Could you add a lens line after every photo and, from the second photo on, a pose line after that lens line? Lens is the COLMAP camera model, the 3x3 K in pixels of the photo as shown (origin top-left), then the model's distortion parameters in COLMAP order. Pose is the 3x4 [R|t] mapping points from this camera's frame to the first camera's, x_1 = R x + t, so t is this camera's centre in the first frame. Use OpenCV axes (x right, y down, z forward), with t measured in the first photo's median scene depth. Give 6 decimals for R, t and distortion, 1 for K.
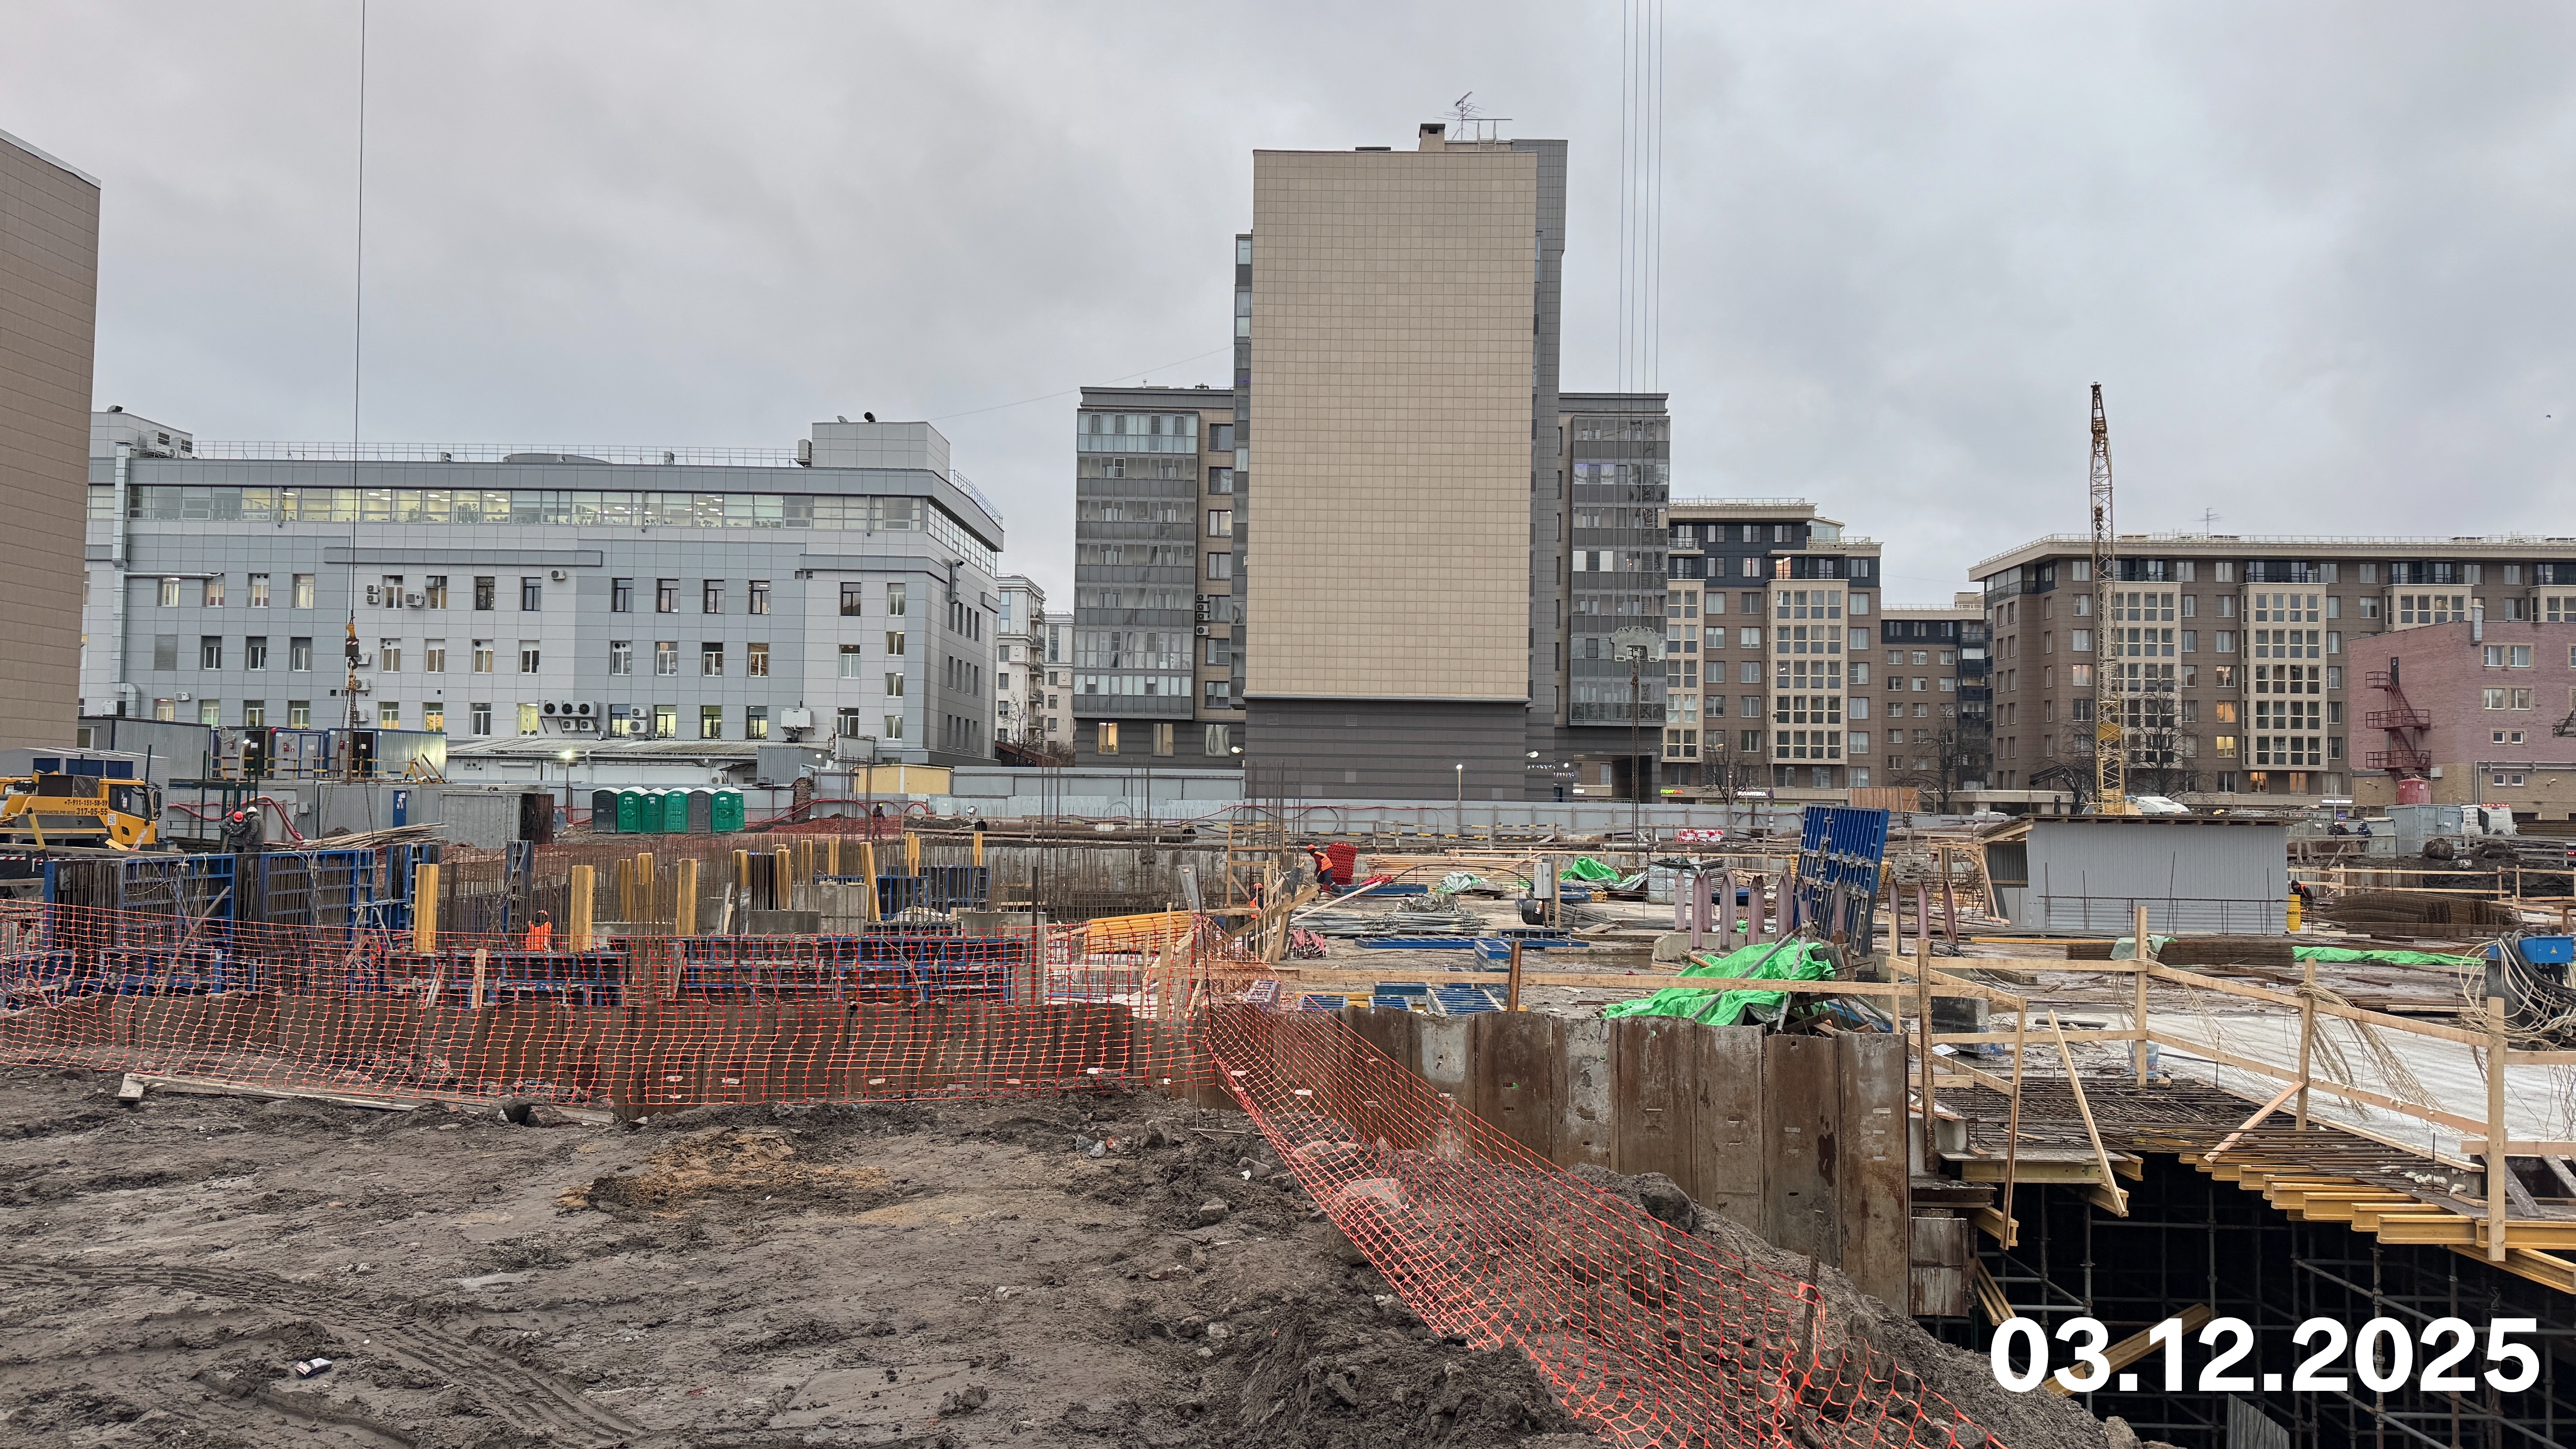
lens RADIAL K [[1799.2, 0, 1277.3], [0, 1799.2, 733.8], [0, 0, 1]] dist [0.116401, -0.164530]
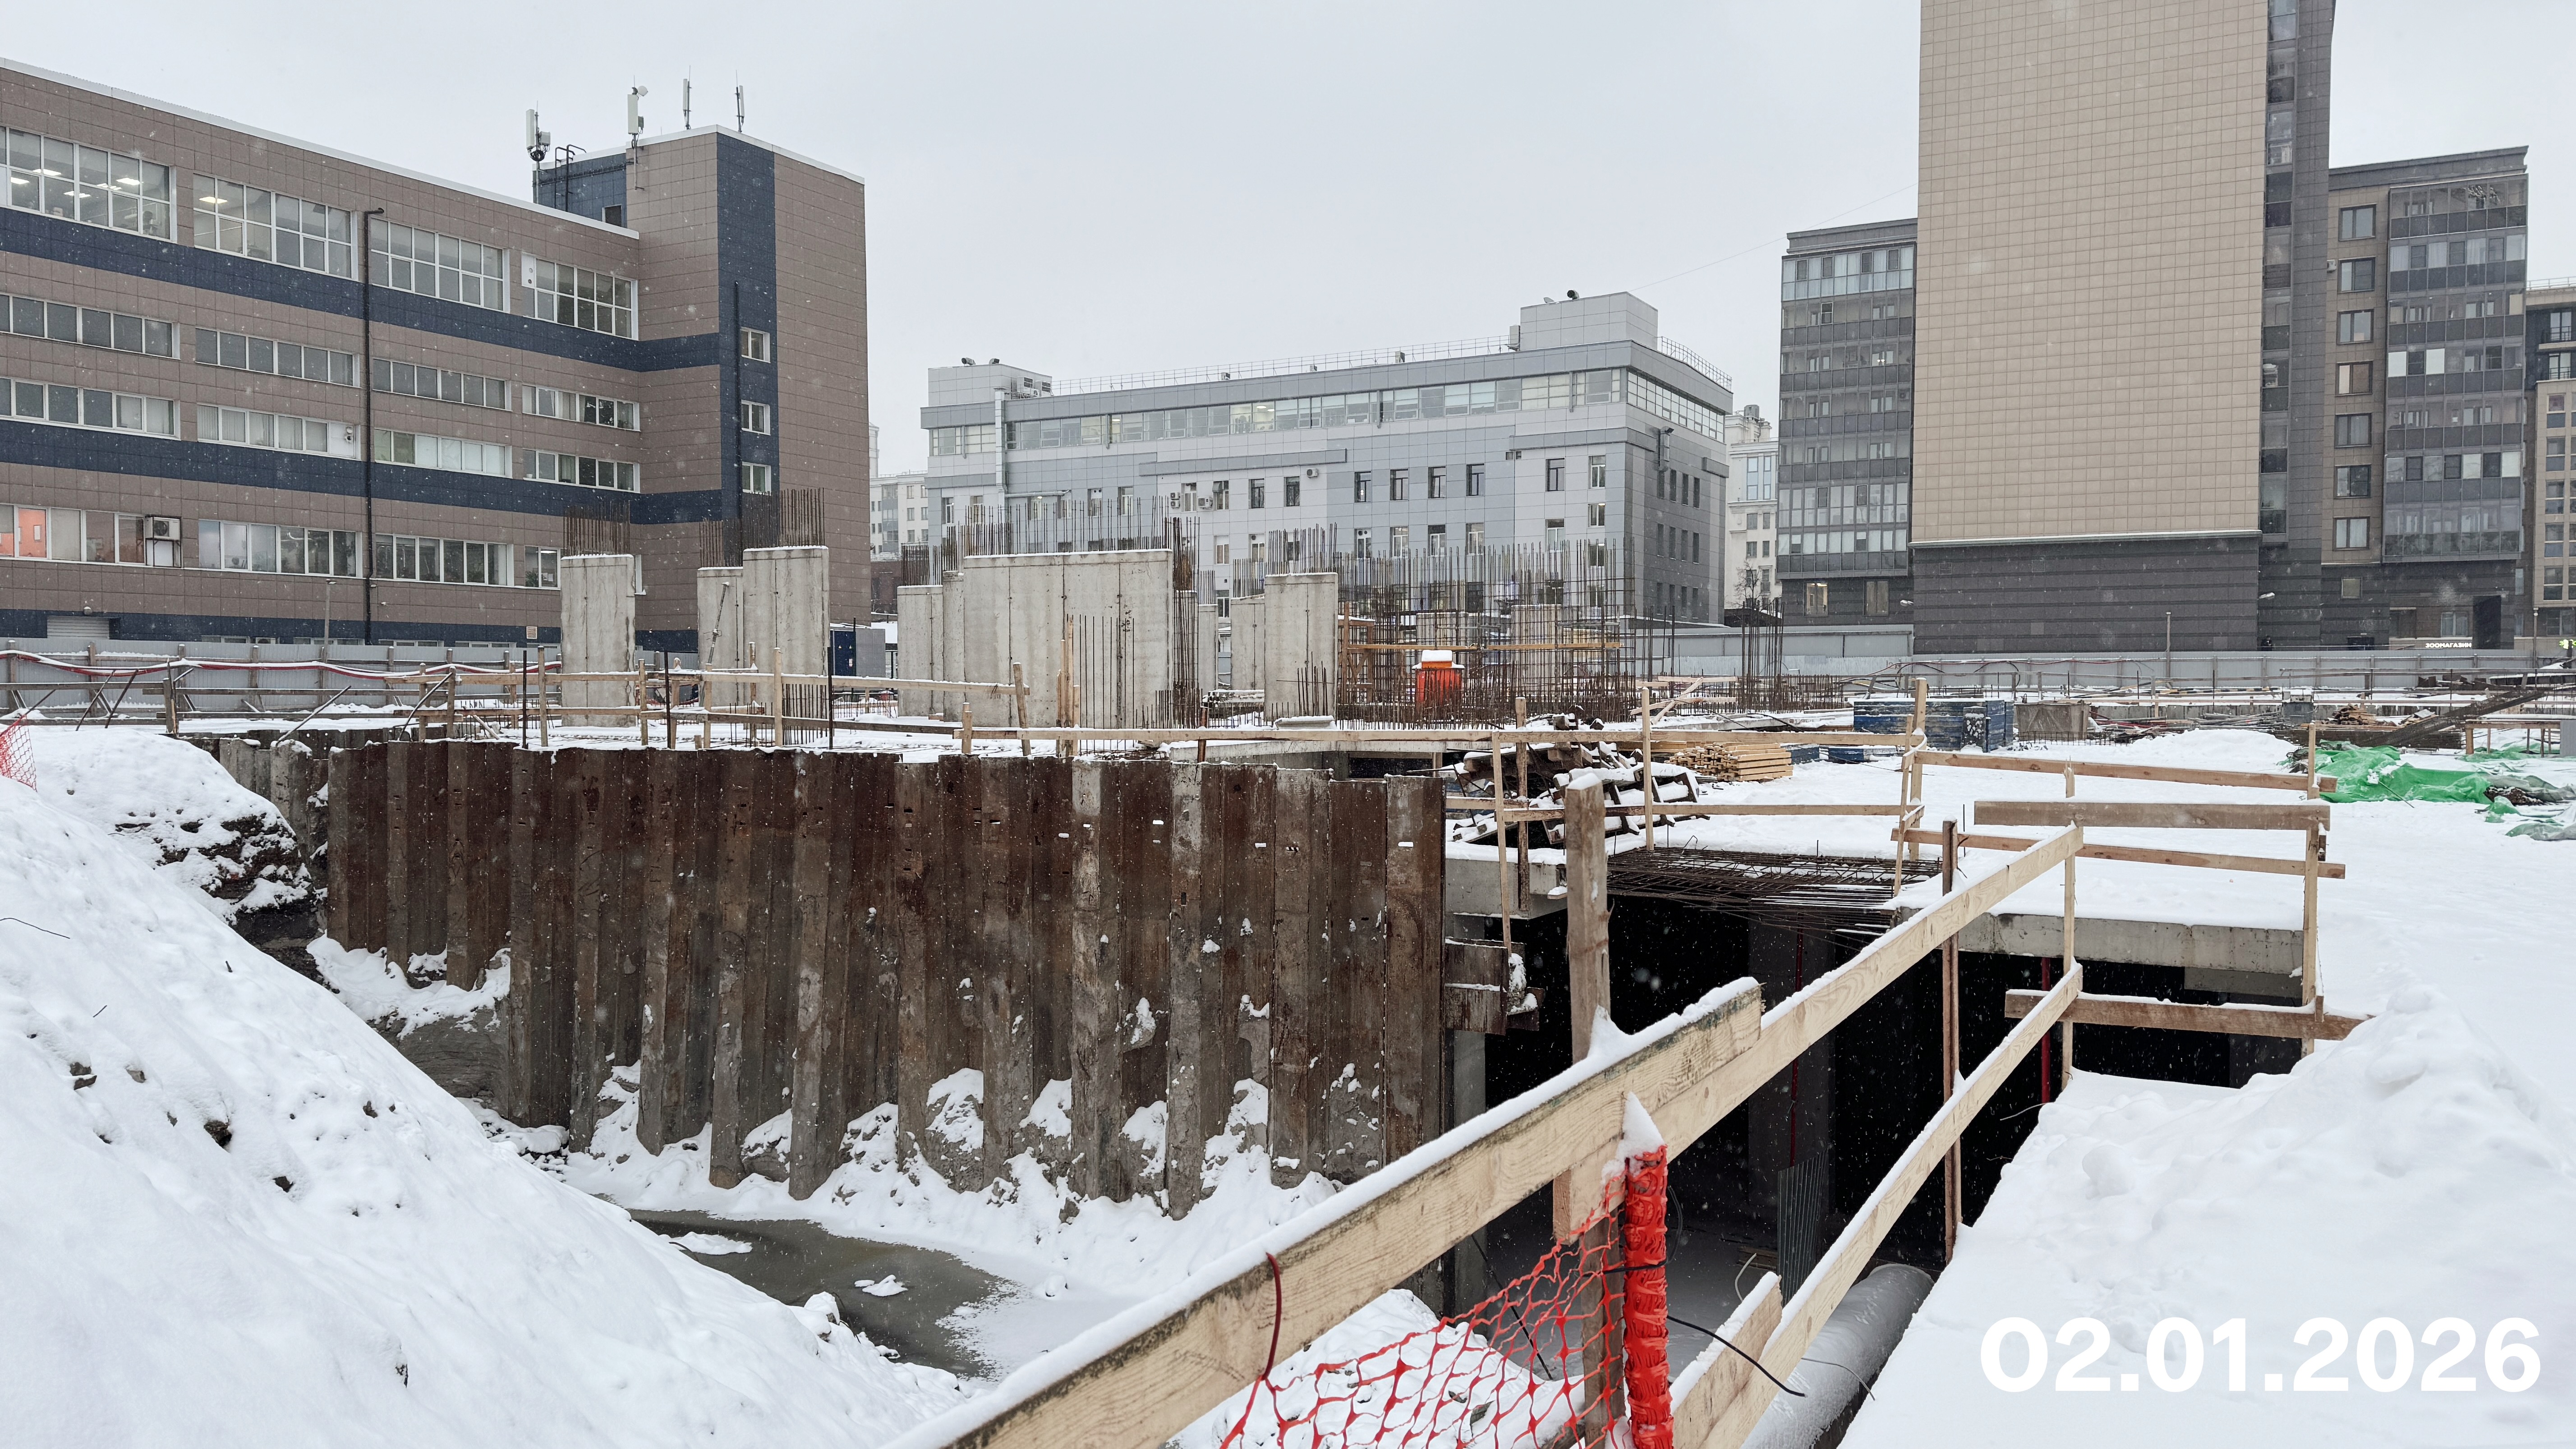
lens RADIAL K [[1799.2, 0, 1277.3], [0, 1799.2, 733.8], [0, 0, 1]] dist [0.116401, -0.164530]
pose [[0.884178, -0.002014, -0.467146, 0.133179], [0.032310, 0.997860, 0.056851, 0.012484], [0.466031, -0.065359, 0.882351, -0.001530]]
